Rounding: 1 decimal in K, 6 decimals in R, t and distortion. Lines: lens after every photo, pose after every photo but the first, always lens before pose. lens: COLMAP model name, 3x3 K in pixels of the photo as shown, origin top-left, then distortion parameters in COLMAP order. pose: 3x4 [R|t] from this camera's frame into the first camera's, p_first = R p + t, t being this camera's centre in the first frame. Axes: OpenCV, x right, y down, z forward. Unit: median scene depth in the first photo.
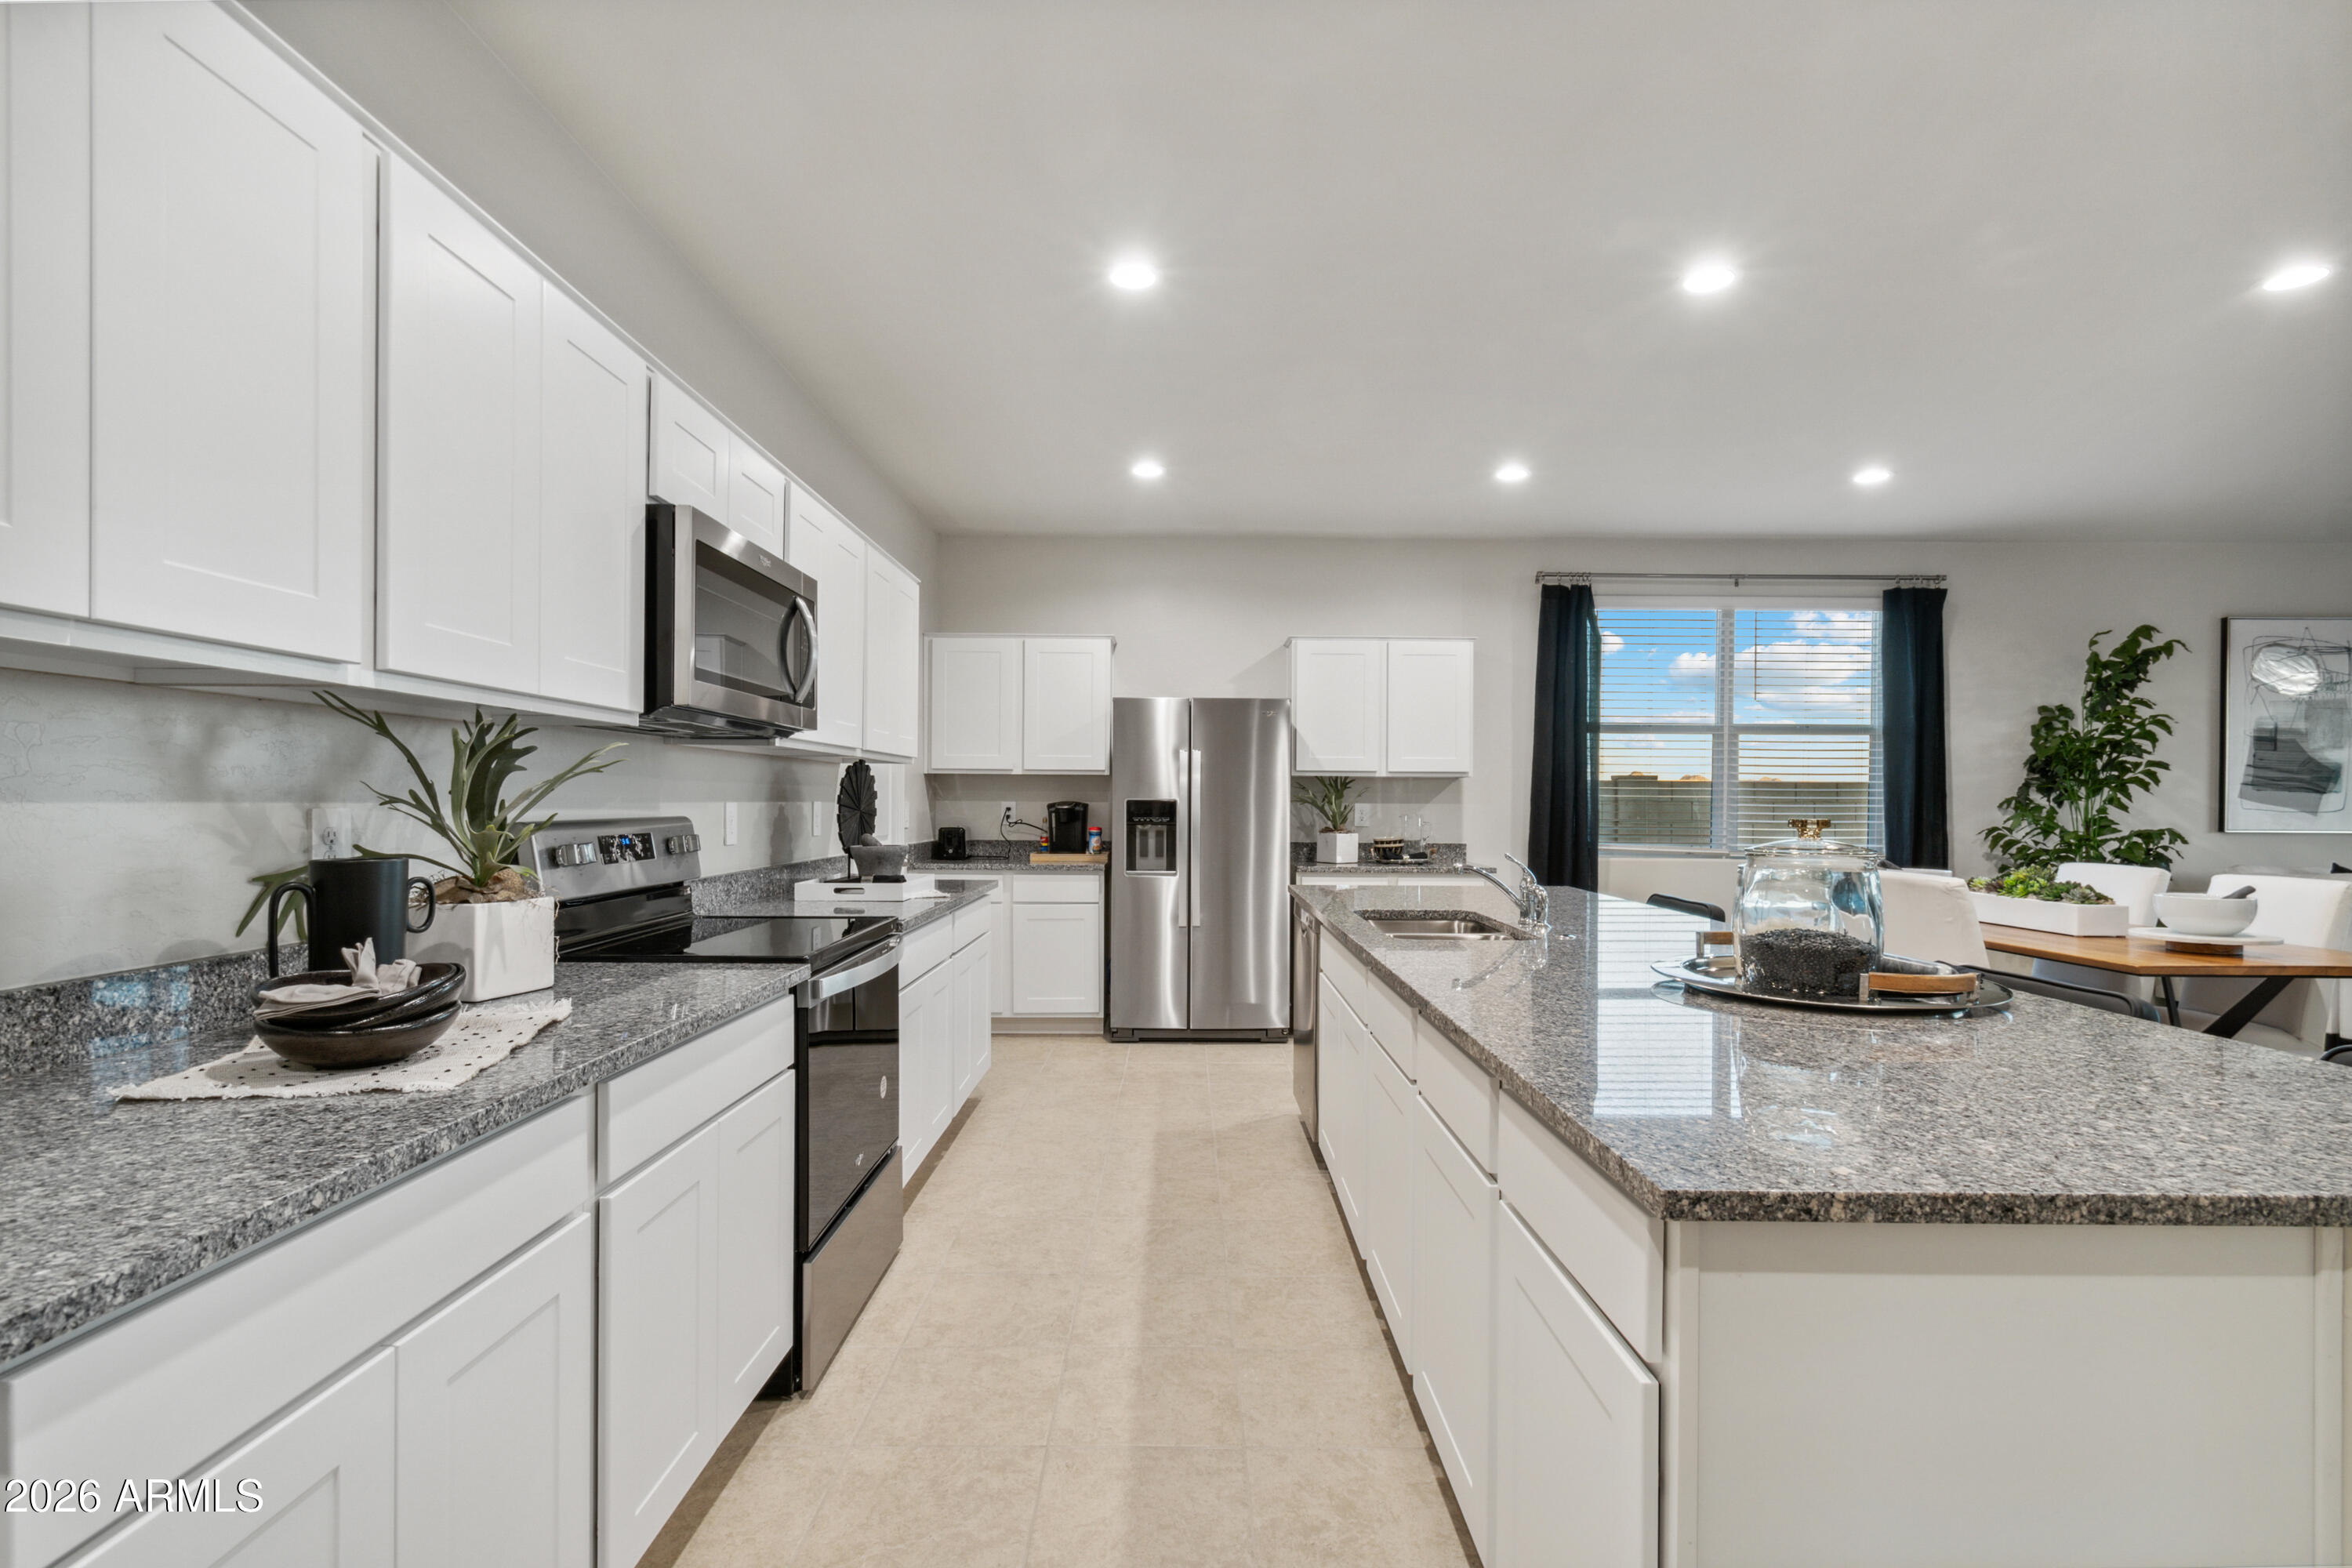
lens RADIAL K [[1079.0, 0, 1195.7], [0, 1079.0, 806.2], [0, 0, 1]] dist [0.005254, -0.001421]
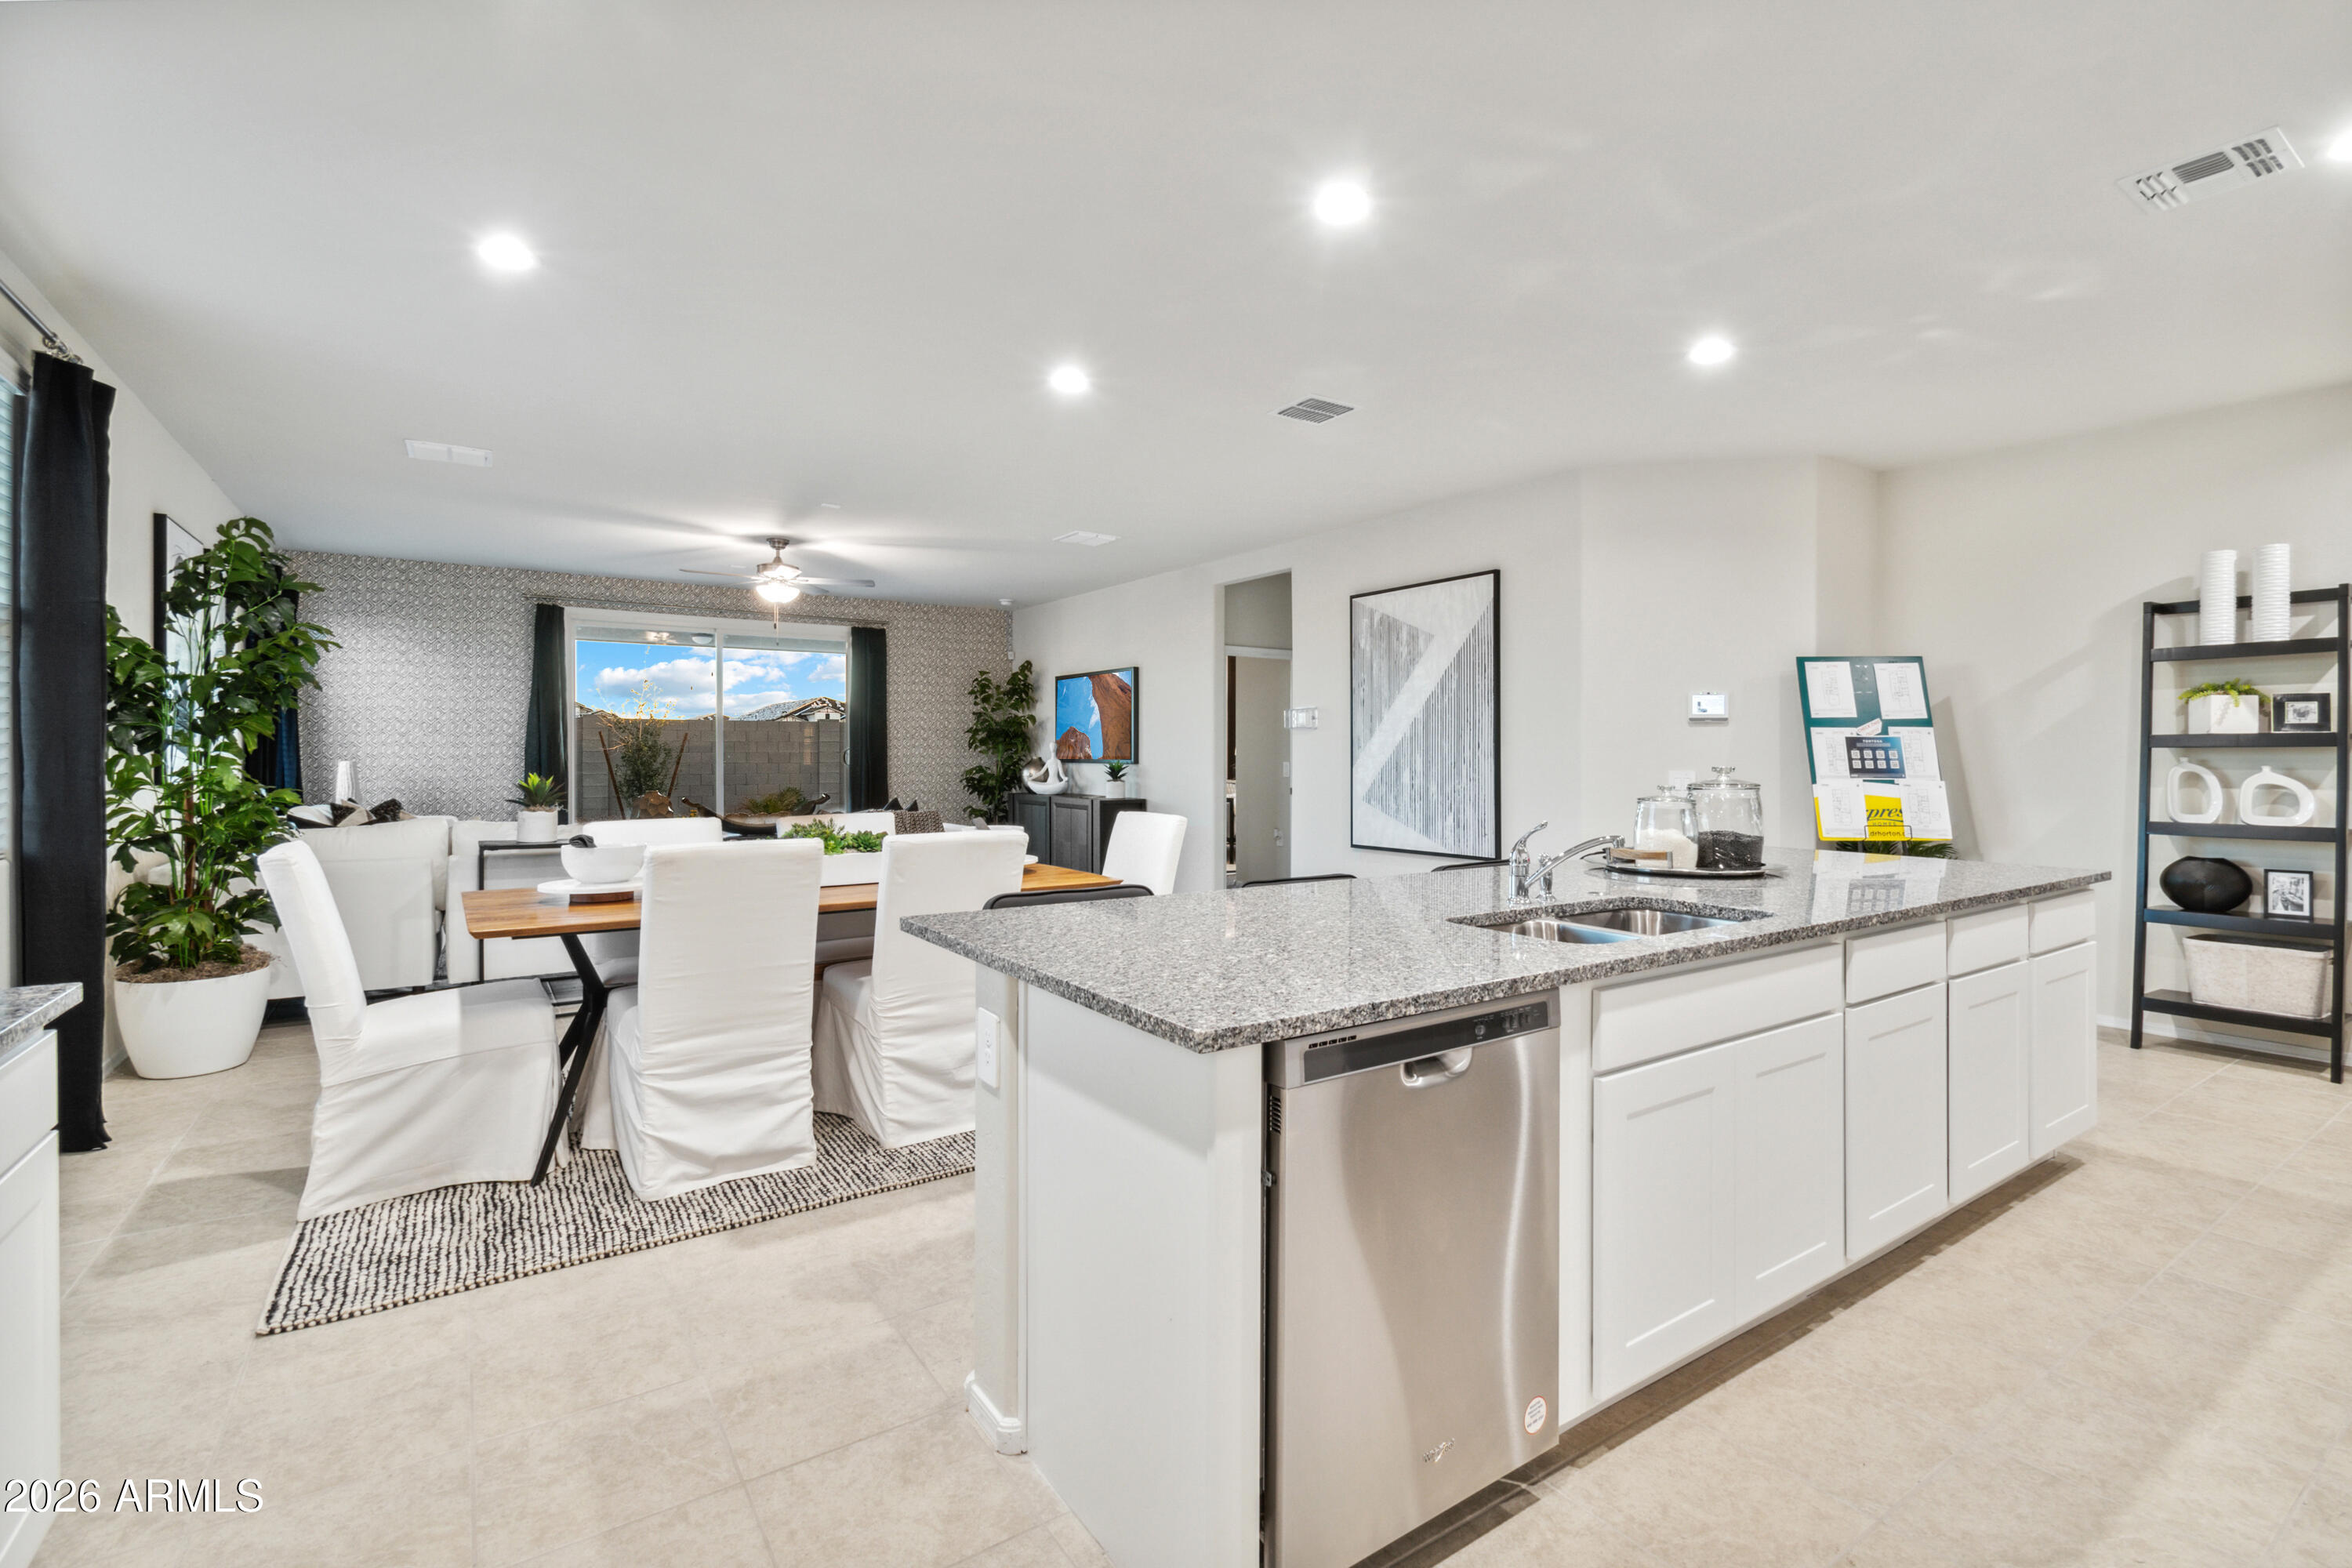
lens RADIAL K [[1079.0, 0, 1172.2], [0, 1079.0, 721.7], [0, 0, 1]] dist [0.005254, -0.001421]
pose [[-0.557182, 0.015590, 0.830244, -0.129443], [-0.001014, 0.999810, -0.019455, -0.007969], [-0.830390, -0.011682, -0.557061, 0.876060]]
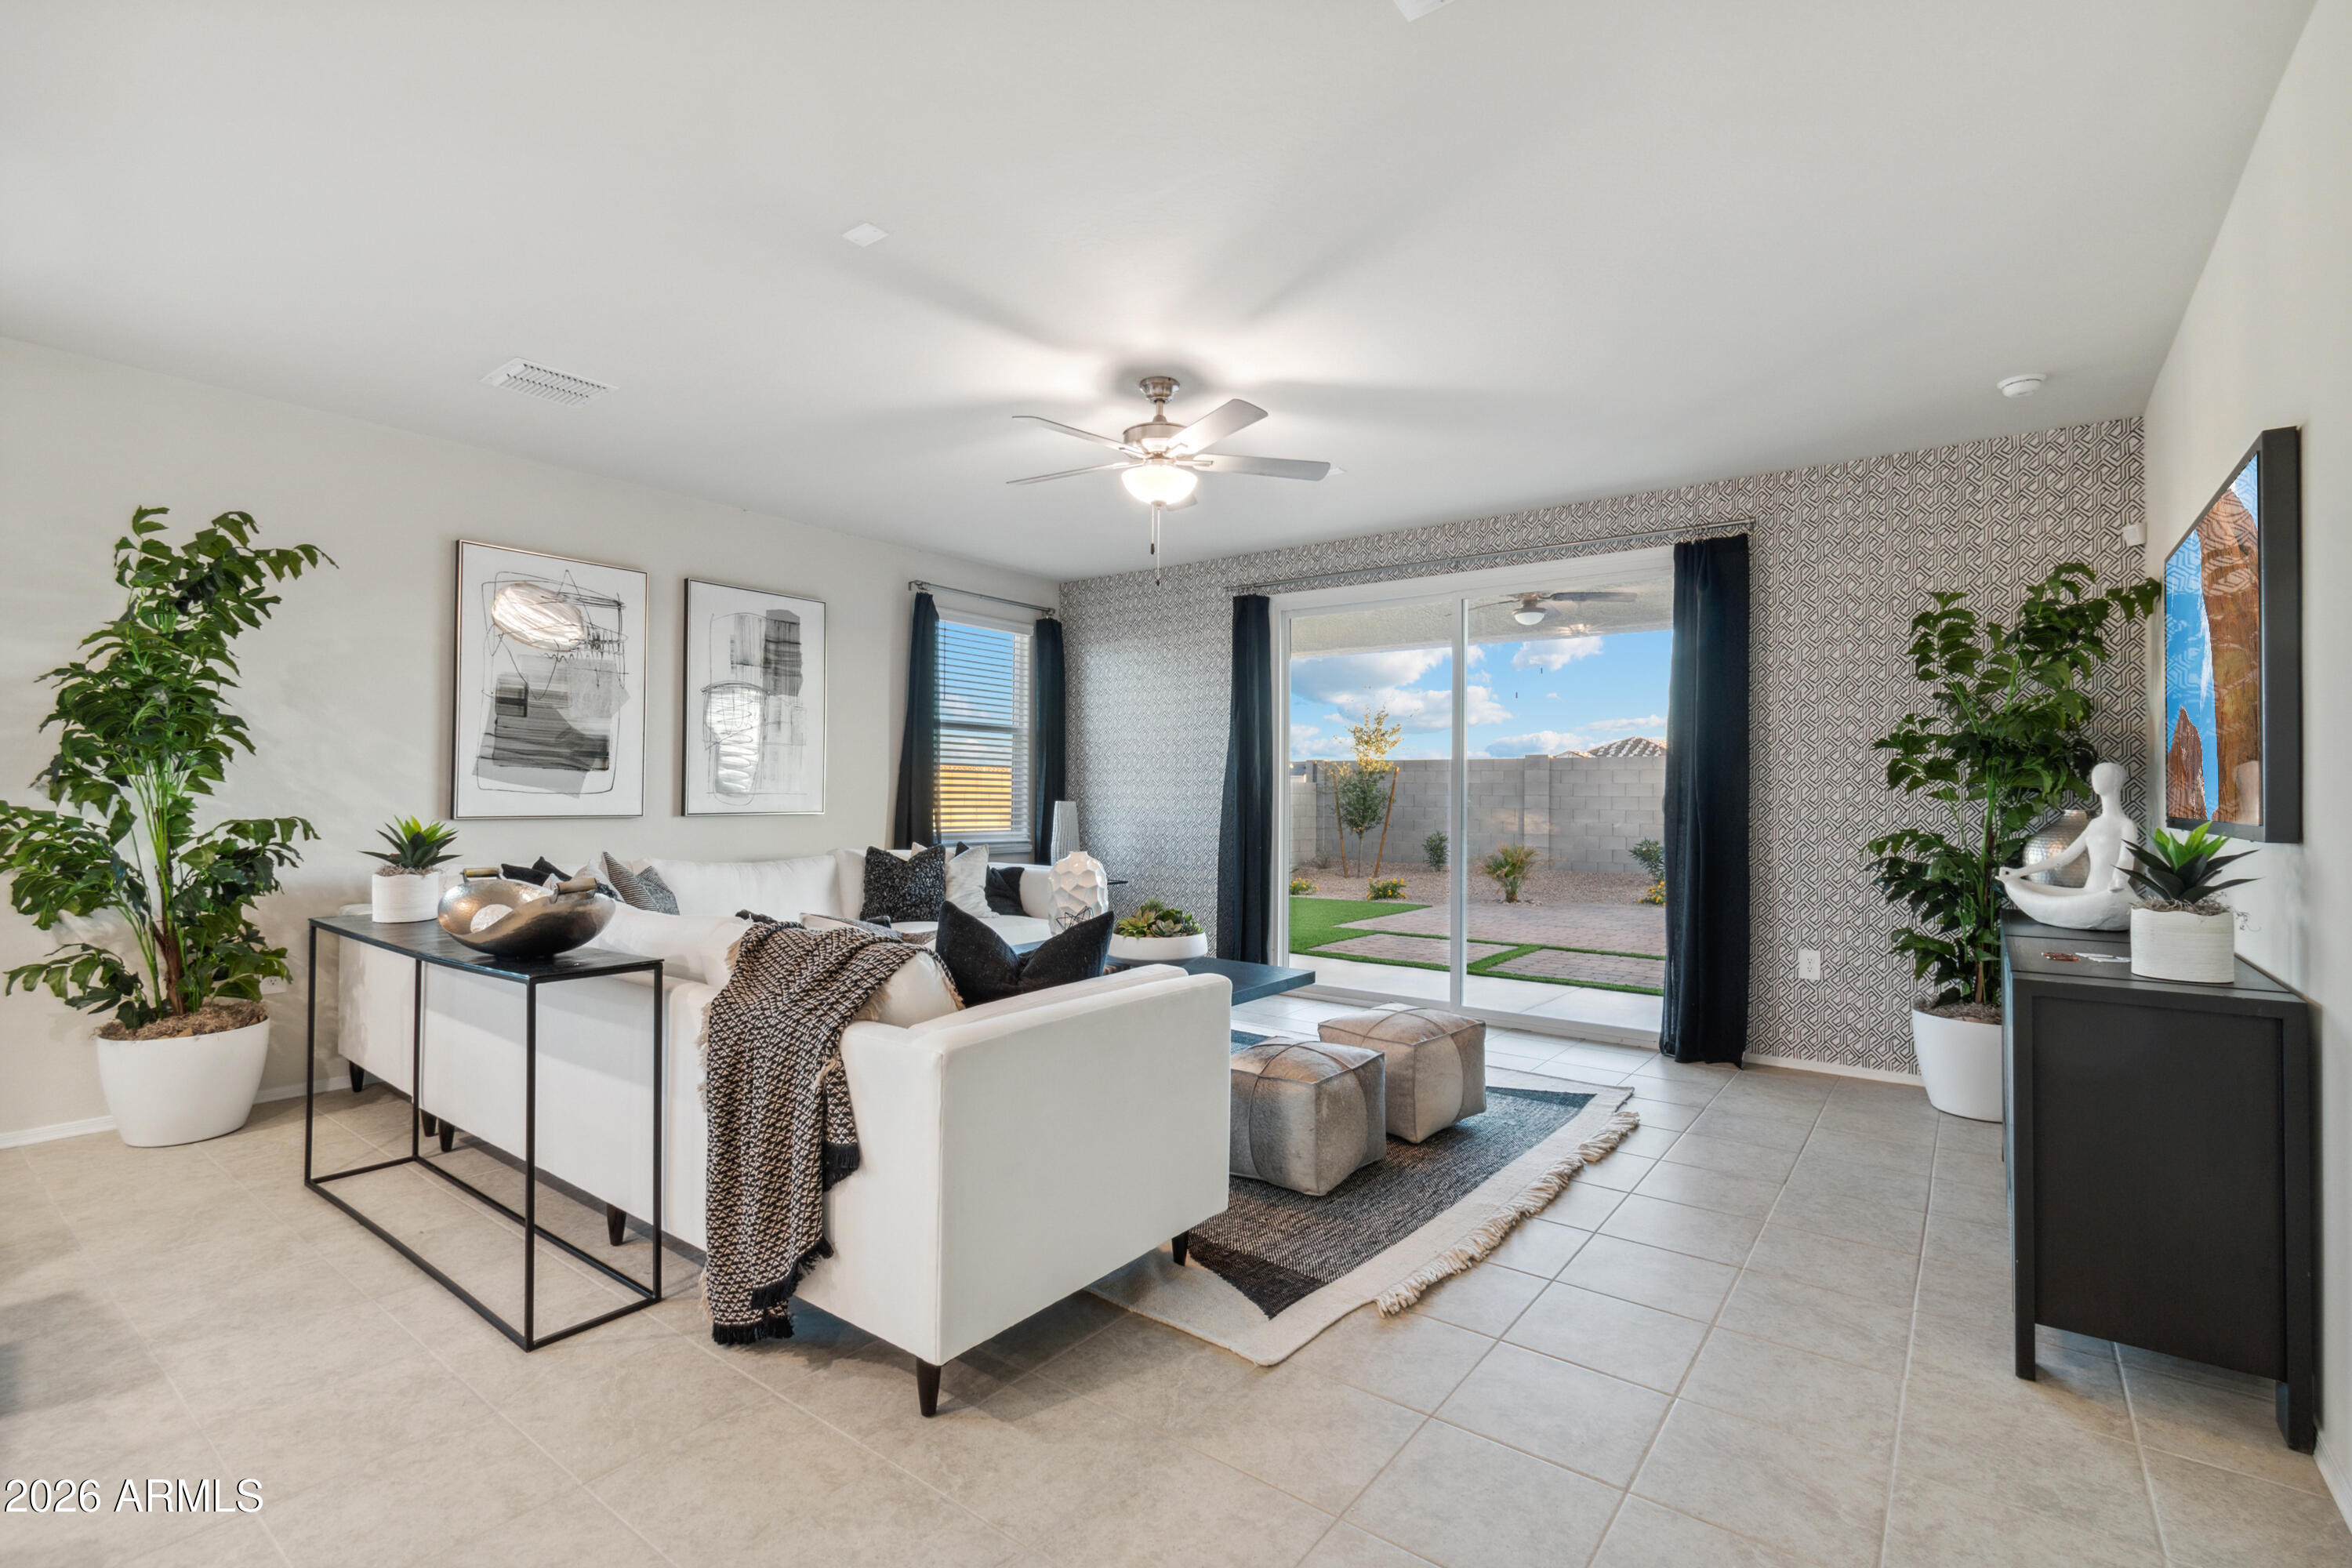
lens RADIAL K [[1079.0, 0, 1185.2], [0, 1079.0, 782.9], [0, 0, 1]] dist [0.005254, -0.001421]
pose [[0.592382, 0.006047, 0.805635, 0.669963], [-0.000282, 0.999973, -0.007299, 0.003811], [-0.805657, 0.004097, 0.592368, 0.135061]]
